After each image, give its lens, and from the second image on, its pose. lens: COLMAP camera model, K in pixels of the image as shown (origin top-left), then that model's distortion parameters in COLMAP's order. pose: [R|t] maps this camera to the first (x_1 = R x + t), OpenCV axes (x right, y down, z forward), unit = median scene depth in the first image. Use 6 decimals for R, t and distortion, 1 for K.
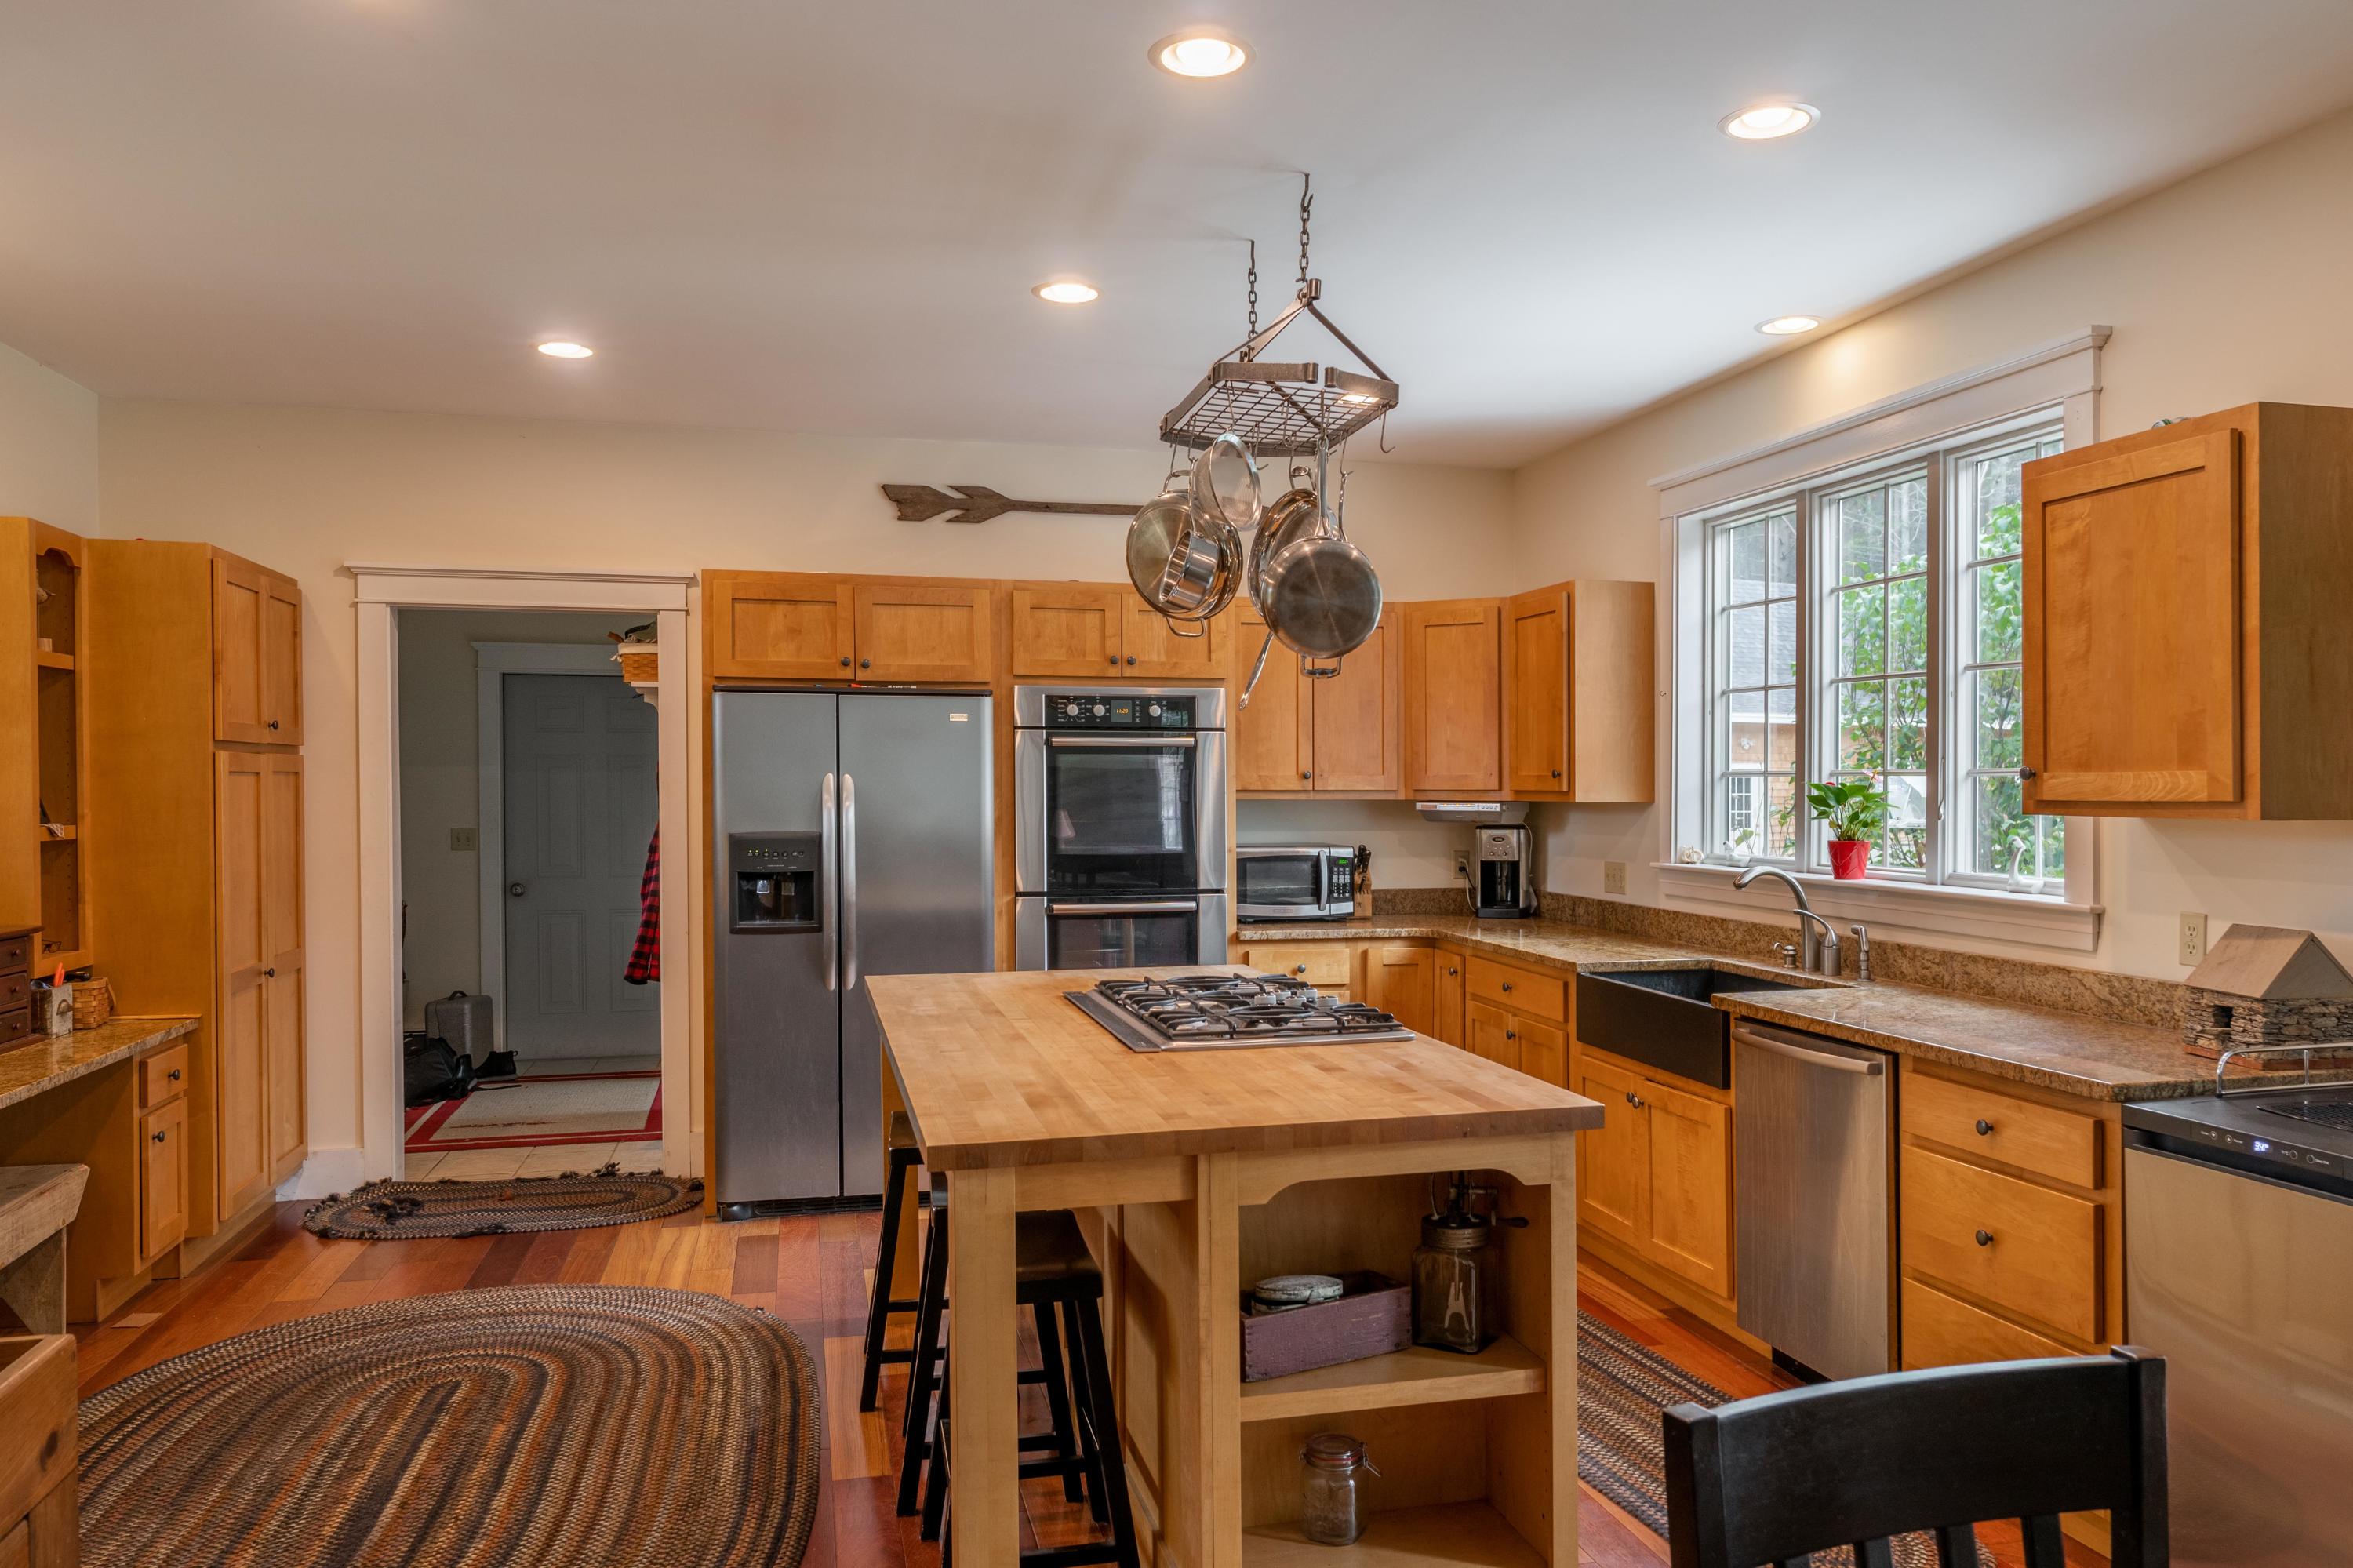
lens RADIAL K [[1610.0, 0, 1173.7], [0, 1610.0, 795.8], [0, 0, 1]] dist [-0.010864, 0.000429]
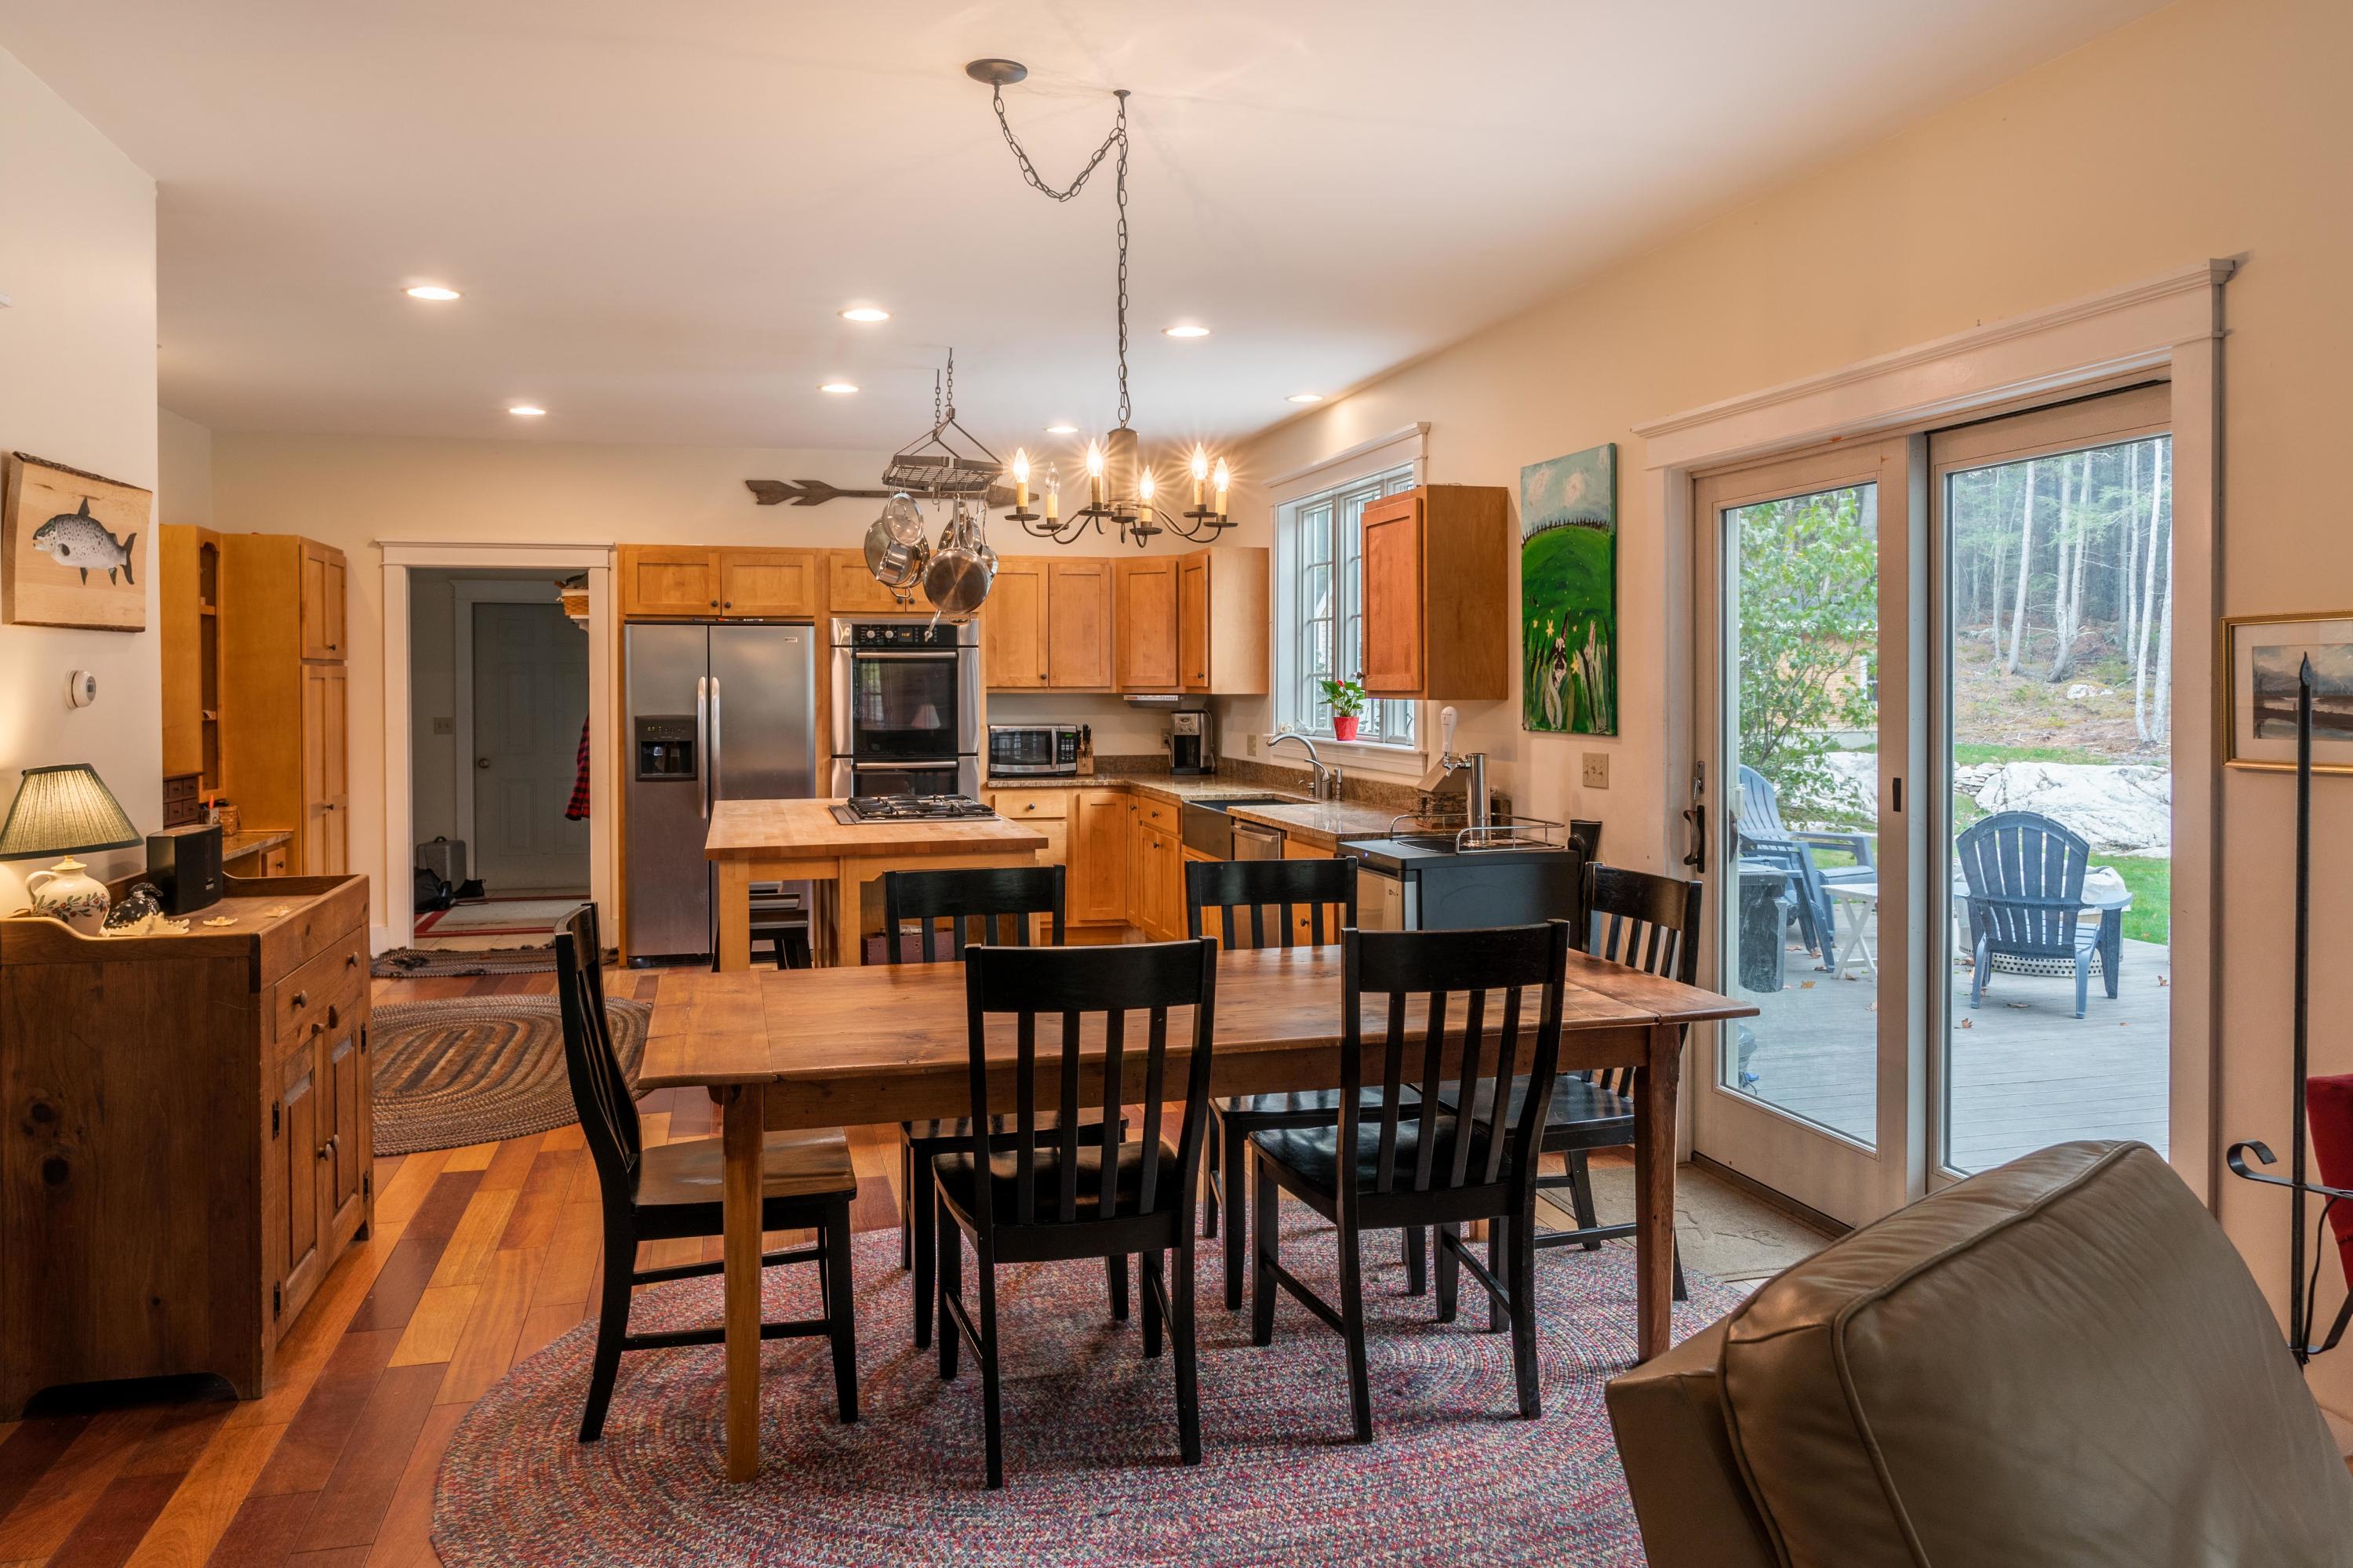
lens RADIAL K [[1610.0, 0, 1252.1], [0, 1610.0, 670.9], [0, 0, 1]] dist [-0.010864, 0.000429]
pose [[0.997276, -0.003295, 0.073685, 0.187767], [0.004324, 0.999895, -0.013814, 0.003477], [-0.073632, 0.014095, 0.997186, -0.544447]]
